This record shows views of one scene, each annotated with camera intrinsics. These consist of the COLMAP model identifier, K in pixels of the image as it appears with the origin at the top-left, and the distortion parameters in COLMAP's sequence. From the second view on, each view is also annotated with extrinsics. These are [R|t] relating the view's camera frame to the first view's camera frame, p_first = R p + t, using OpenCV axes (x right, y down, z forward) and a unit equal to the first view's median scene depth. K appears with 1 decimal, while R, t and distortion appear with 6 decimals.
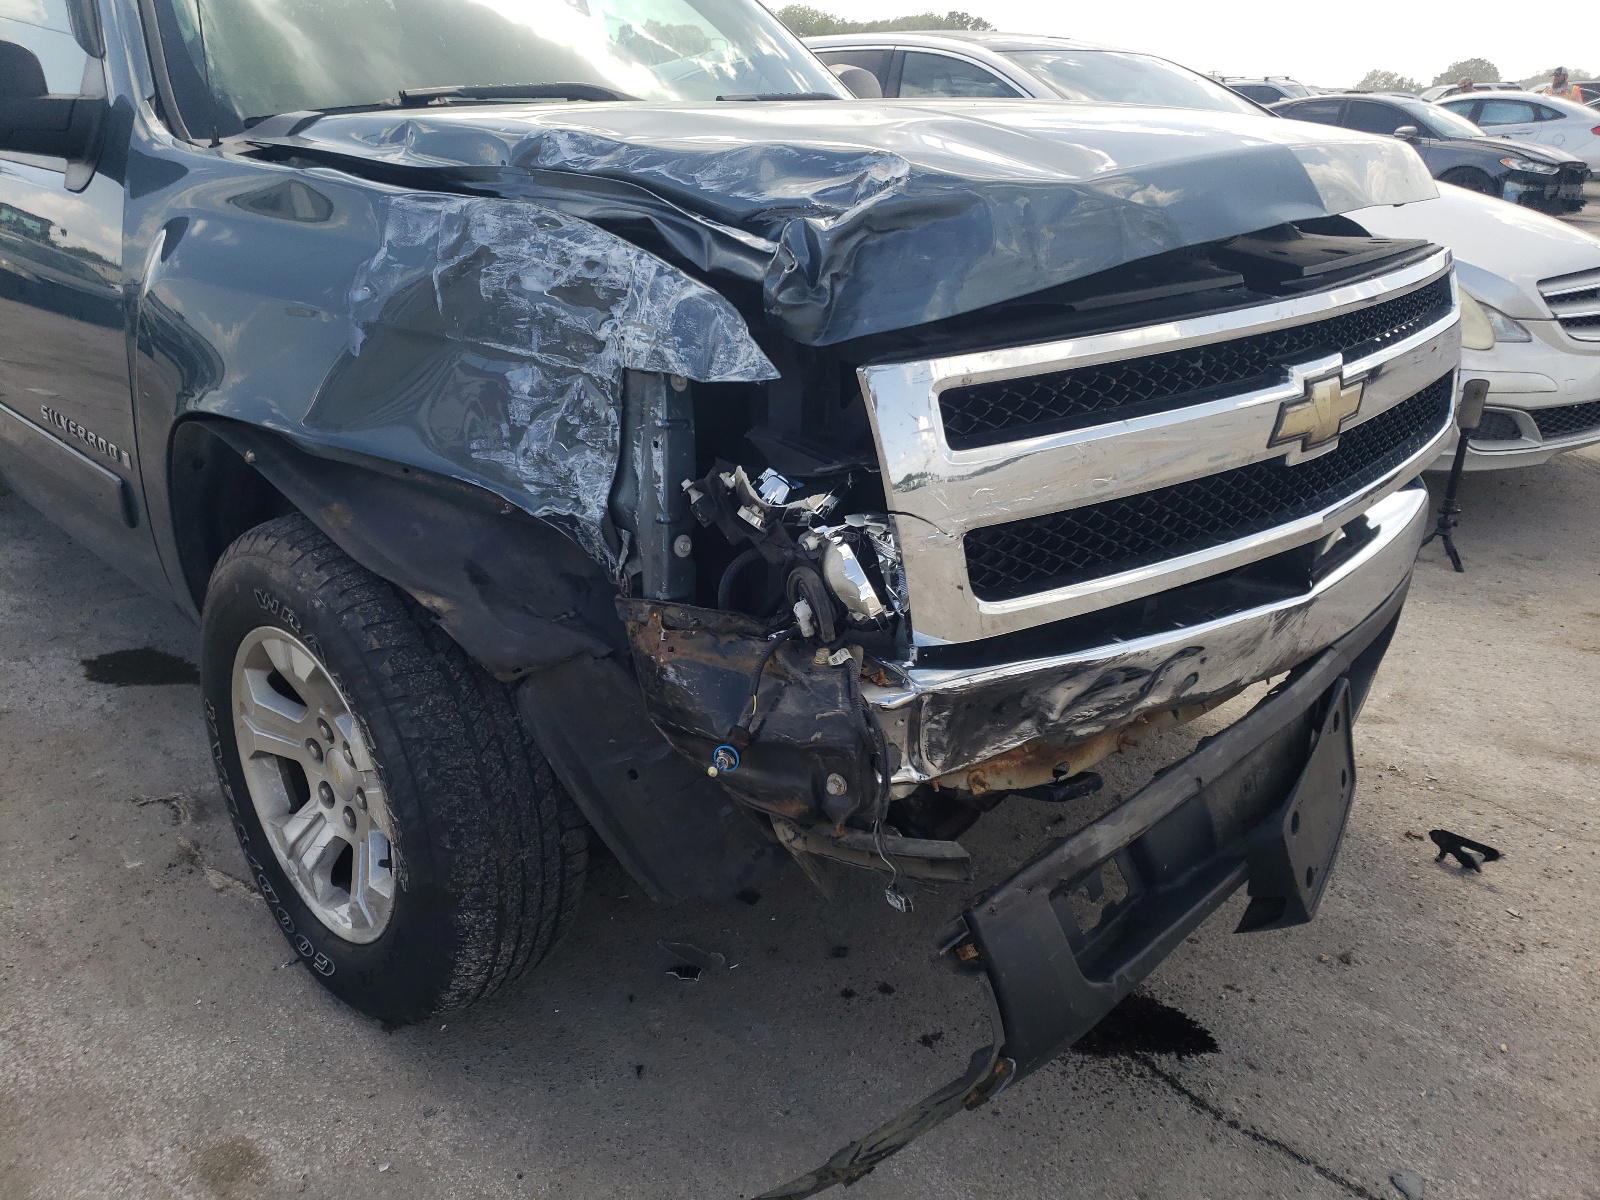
lens RADIAL K [[1213.6, 0, 751.0], [0, 1213.6, 624.4], [0, 0, 1]] dist [0.041829, 0.006336]
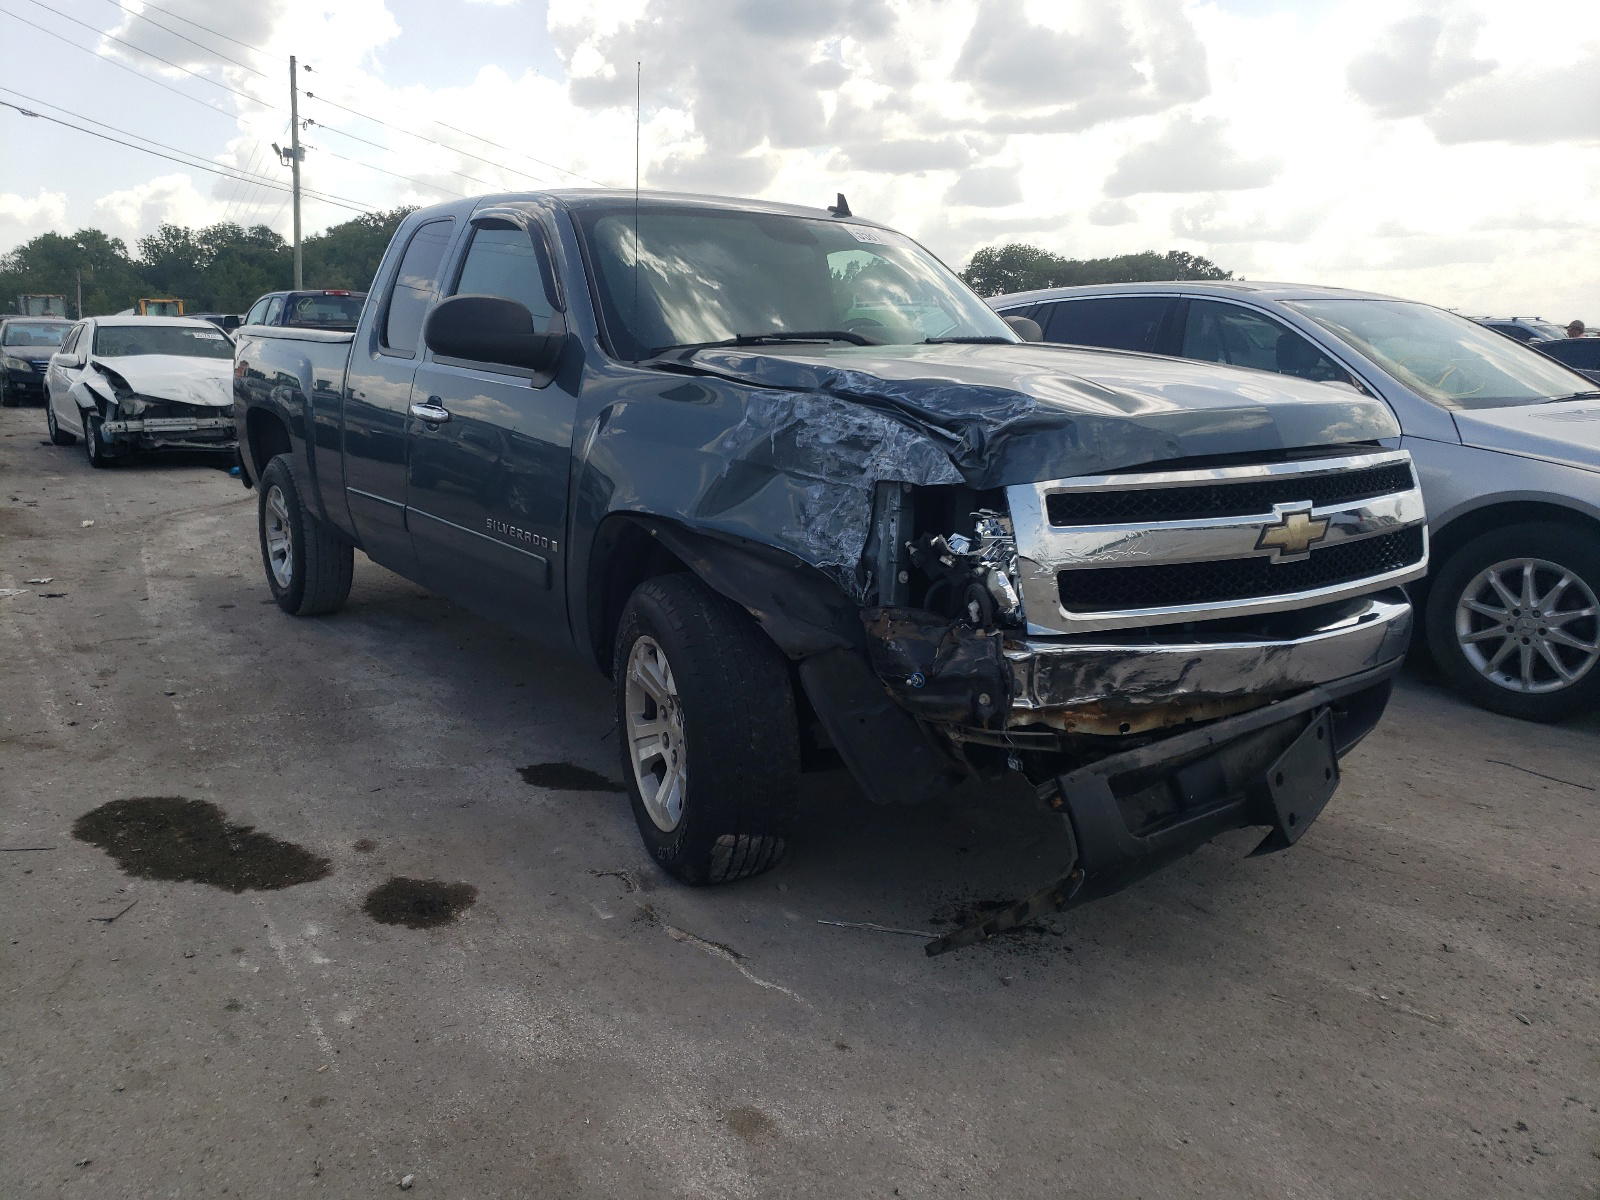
lens RADIAL K [[1213.6, 0, 751.0], [0, 1213.6, 624.4], [0, 0, 1]] dist [0.041829, 0.006336]
pose [[0.988956, 0.054905, -0.137662, -0.027622], [-0.080379, 0.979077, -0.186944, 0.348340], [0.124518, 0.195945, 0.972677, -0.738217]]
